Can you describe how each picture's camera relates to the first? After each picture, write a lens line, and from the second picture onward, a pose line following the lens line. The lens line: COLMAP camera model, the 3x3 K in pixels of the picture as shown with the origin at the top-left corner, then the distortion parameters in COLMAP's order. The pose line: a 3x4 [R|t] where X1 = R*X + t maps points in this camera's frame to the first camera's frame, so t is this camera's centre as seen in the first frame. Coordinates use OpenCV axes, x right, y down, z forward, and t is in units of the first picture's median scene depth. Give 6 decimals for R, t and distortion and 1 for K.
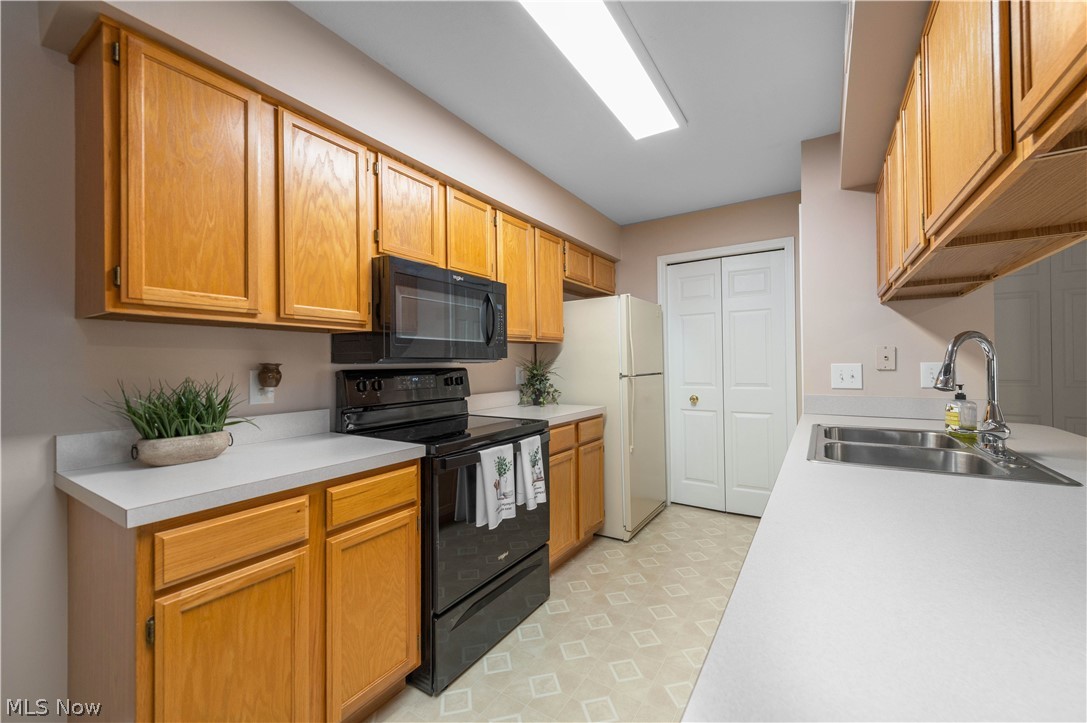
lens RADIAL K [[426.5, 0, 566.7], [0, 426.5, 362.0], [0, 0, 1]] dist [0.010737, -0.002547]
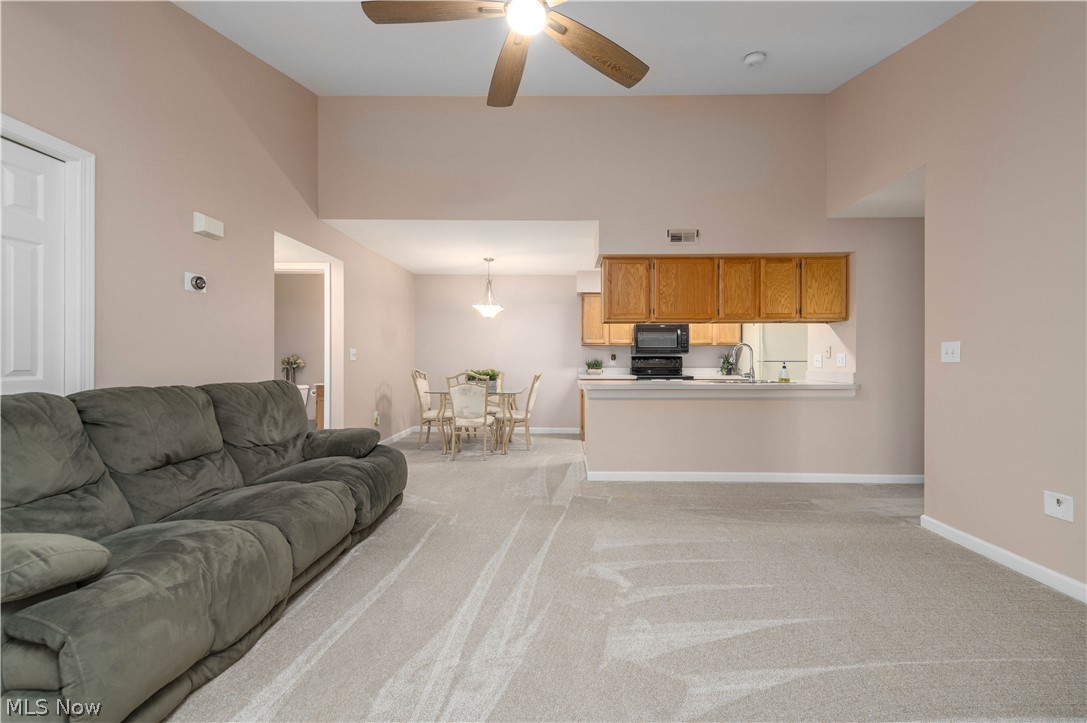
lens RADIAL K [[426.5, 0, 559.6], [0, 426.5, 361.8], [0, 0, 1]] dist [0.010737, -0.002547]
pose [[0.500836, 0.013942, -0.865430, 2.113265], [-0.003537, 0.999895, 0.014061, 0.016809], [0.865535, -0.003981, 0.500832, -1.196966]]
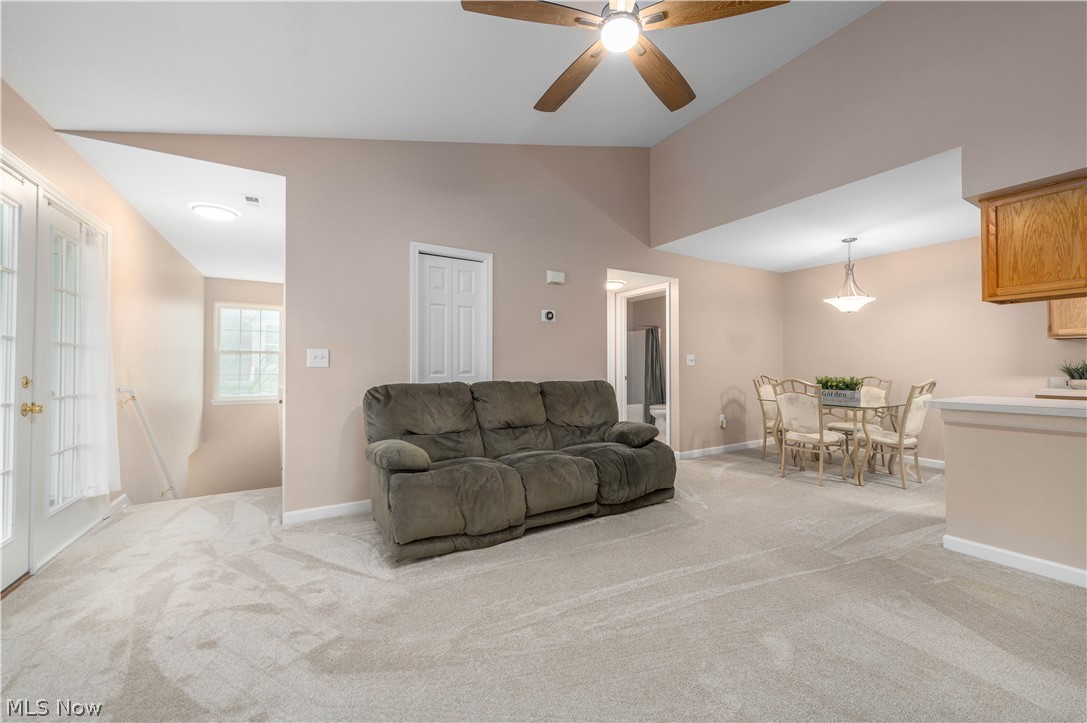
lens RADIAL K [[426.5, 0, 555.0], [0, 426.5, 361.6], [0, 0, 1]] dist [0.010737, -0.002547]
pose [[-0.471256, 0.002765, -0.881992, 2.186338], [0.010482, 0.999942, -0.002465, 0.019867], [0.881934, -0.010406, -0.471258, -0.485463]]
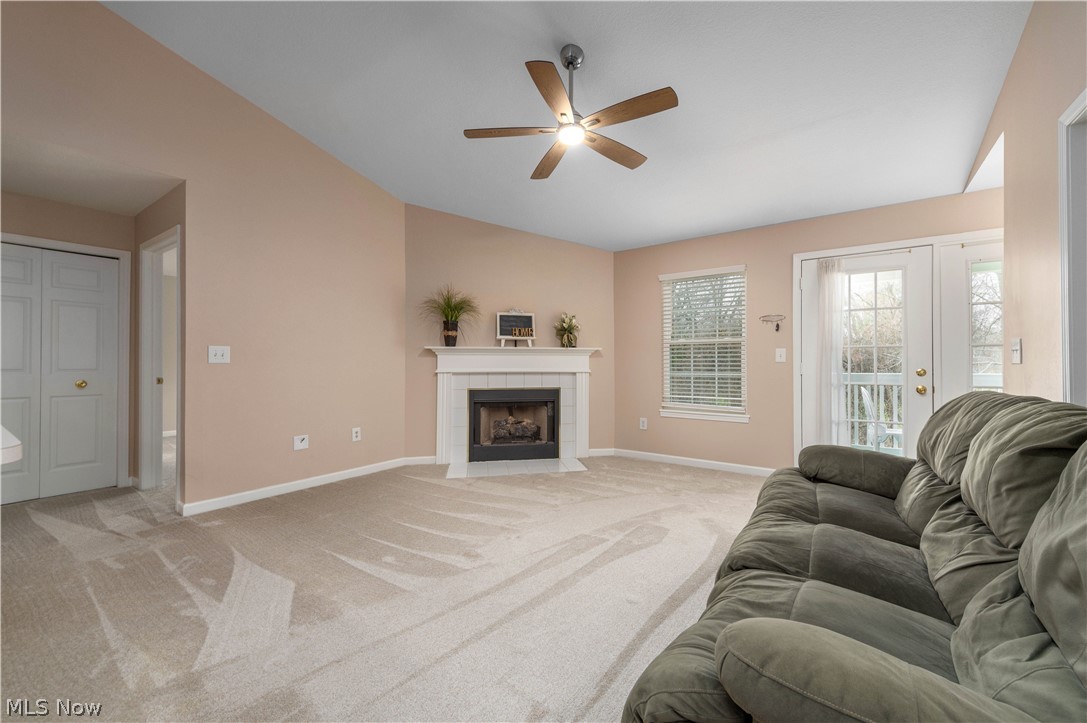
lens RADIAL K [[426.5, 0, 559.8], [0, 426.5, 355.8], [0, 0, 1]] dist [0.010737, -0.002547]
pose [[0.059121, 0.028576, 0.997842, -0.095125], [-0.005466, 0.999584, -0.028302, 0.046366], [-0.998236, -0.003781, 0.059252, -0.846212]]
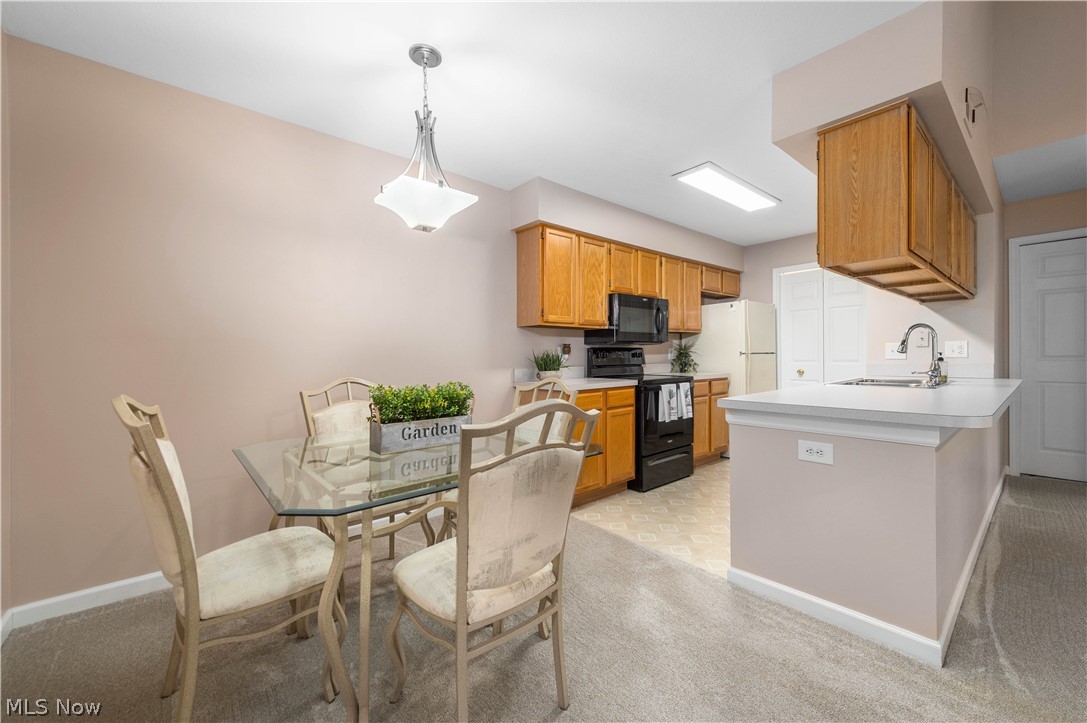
lens RADIAL K [[426.5, 0, 559.6], [0, 426.5, 360.7], [0, 0, 1]] dist [0.010737, -0.002547]
pose [[0.950534, 0.003868, -0.310597, -0.022891], [0.001921, 0.999830, 0.018330, 0.043905], [0.310615, -0.018020, 0.950365, -1.006422]]
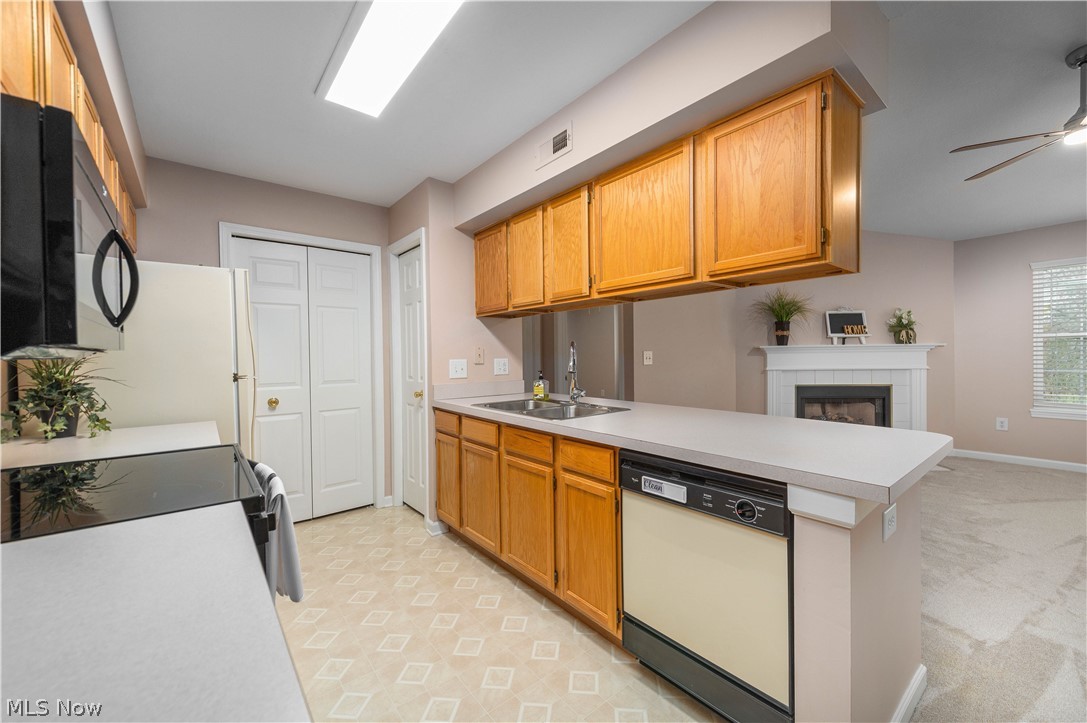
lens RADIAL K [[426.5, 0, 539.5], [0, 426.5, 364.5], [0, 0, 1]] dist [0.010737, -0.002547]
pose [[0.354636, -0.011858, 0.934929, -0.597938], [0.004443, 0.999930, 0.010997, 0.006278], [-0.934994, 0.000254, 0.354664, 0.347897]]
